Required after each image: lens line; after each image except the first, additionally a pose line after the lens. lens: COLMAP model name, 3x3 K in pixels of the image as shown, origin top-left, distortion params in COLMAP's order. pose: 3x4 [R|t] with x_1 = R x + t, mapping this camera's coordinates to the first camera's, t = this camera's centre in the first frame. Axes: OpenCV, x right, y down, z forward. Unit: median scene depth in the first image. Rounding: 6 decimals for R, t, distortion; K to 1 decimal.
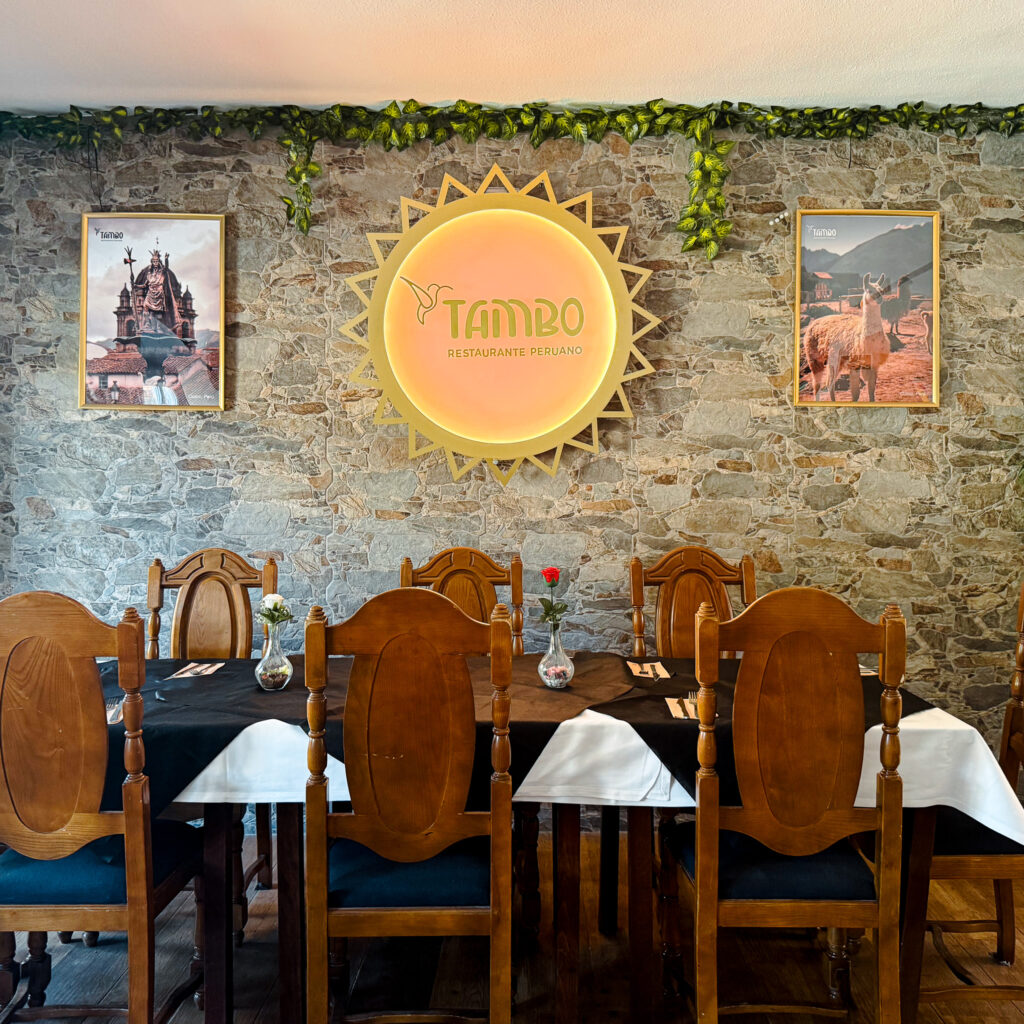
lens RADIAL K [[1875.7, 0, 543.1], [0, 1875.7, 558.4], [0, 0, 1]] dist [0.857728, -5.817130]
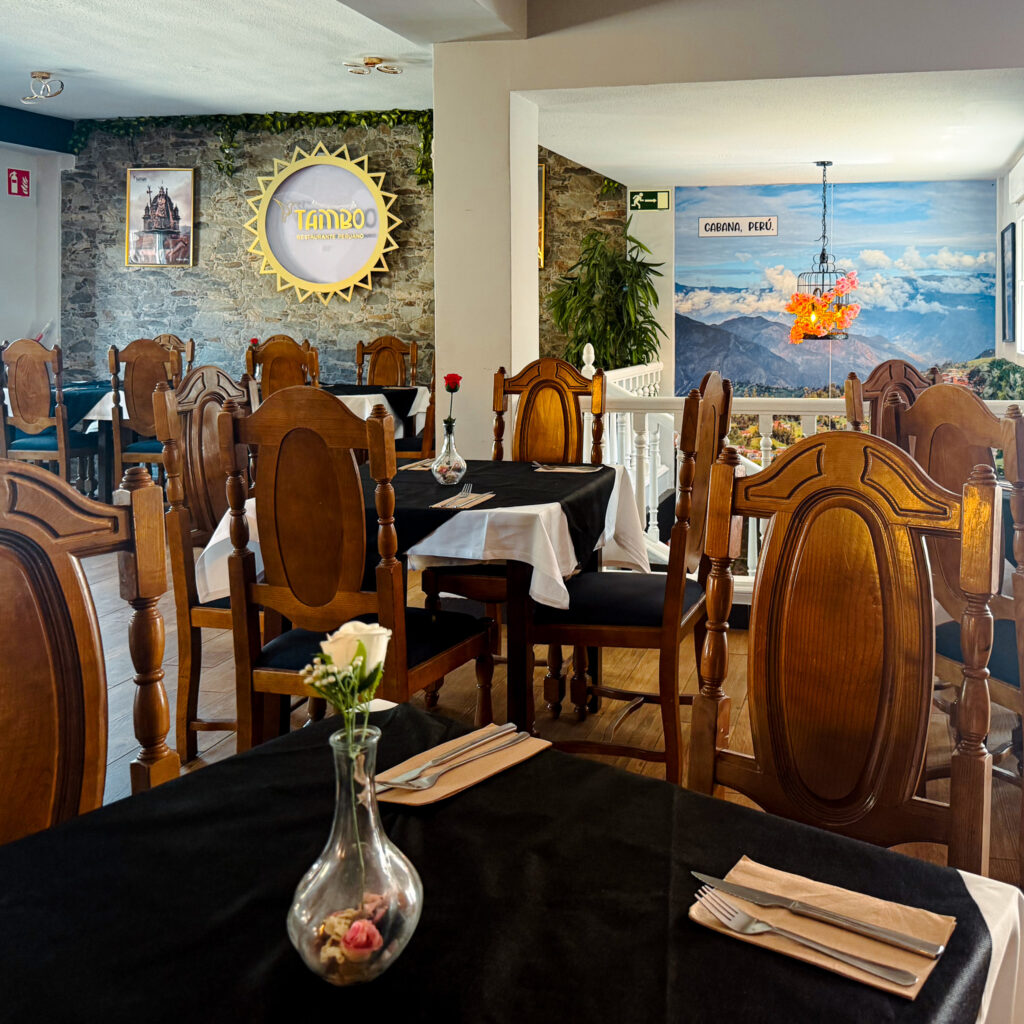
lens RADIAL K [[1875.7, 0, 543.1], [0, 1875.7, 558.4], [0, 0, 1]] dist [0.857728, -5.817130]
pose [[0.983402, 0.024591, -0.179765, 0.564868], [-0.008583, 0.995969, 0.089292, 0.043764], [0.181236, -0.086267, 0.979649, -0.941606]]
